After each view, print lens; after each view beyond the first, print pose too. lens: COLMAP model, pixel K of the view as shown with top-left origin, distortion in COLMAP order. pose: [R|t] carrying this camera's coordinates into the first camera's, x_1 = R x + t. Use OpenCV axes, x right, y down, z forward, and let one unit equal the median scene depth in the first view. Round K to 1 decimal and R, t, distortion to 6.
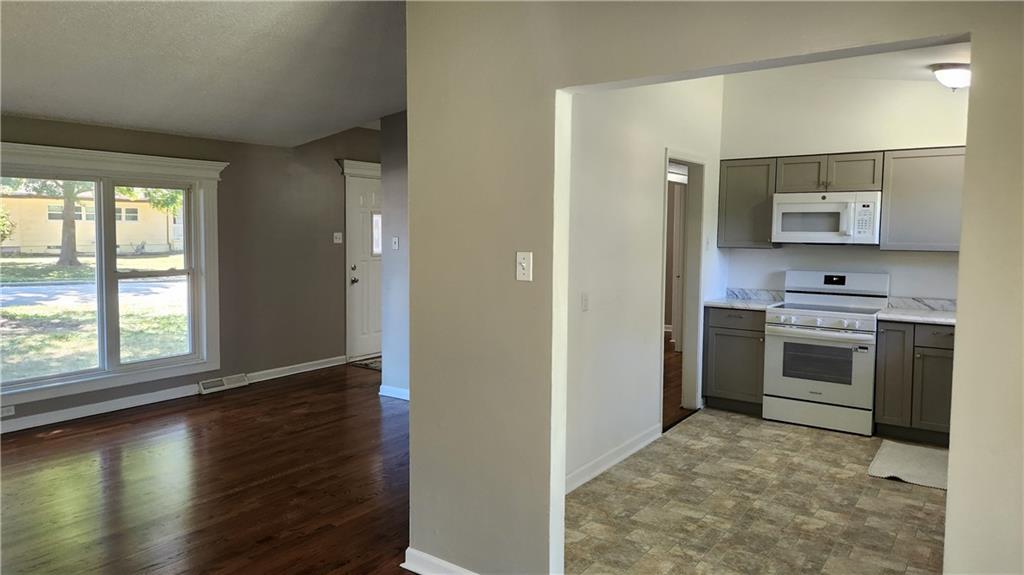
lens RADIAL K [[682.4, 0, 494.9], [0, 682.4, 273.9], [0, 0, 1]] dist [0.081001, -0.070476]
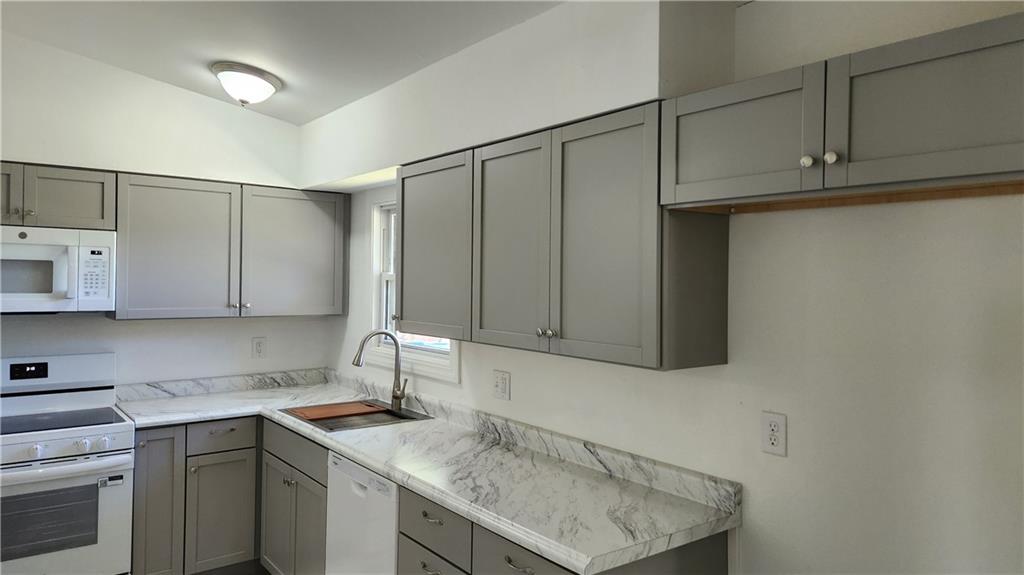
lens RADIAL K [[682.4, 0, 494.9], [0, 682.4, 273.9], [0, 0, 1]] dist [0.081001, -0.070476]
pose [[0.297982, 0.005840, 0.954554, 0.027757], [0.054866, 0.998223, -0.023235, -0.042094], [-0.952993, 0.059296, 0.297132, 0.449308]]
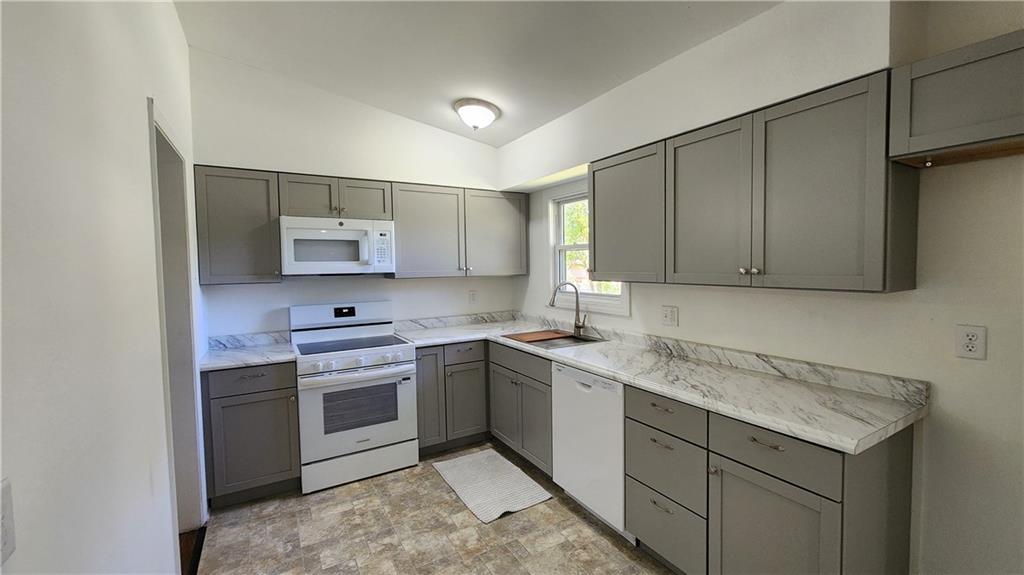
lens RADIAL K [[416.7, 0, 515.2], [0, 416.7, 285.8], [0, 0, 1]] dist [-0.001680, -0.000257]
pose [[0.389302, -0.059183, 0.919207, 0.056341], [0.080485, 0.996302, 0.030060, -0.027369], [-0.917587, 0.062280, 0.392625, 0.588920]]
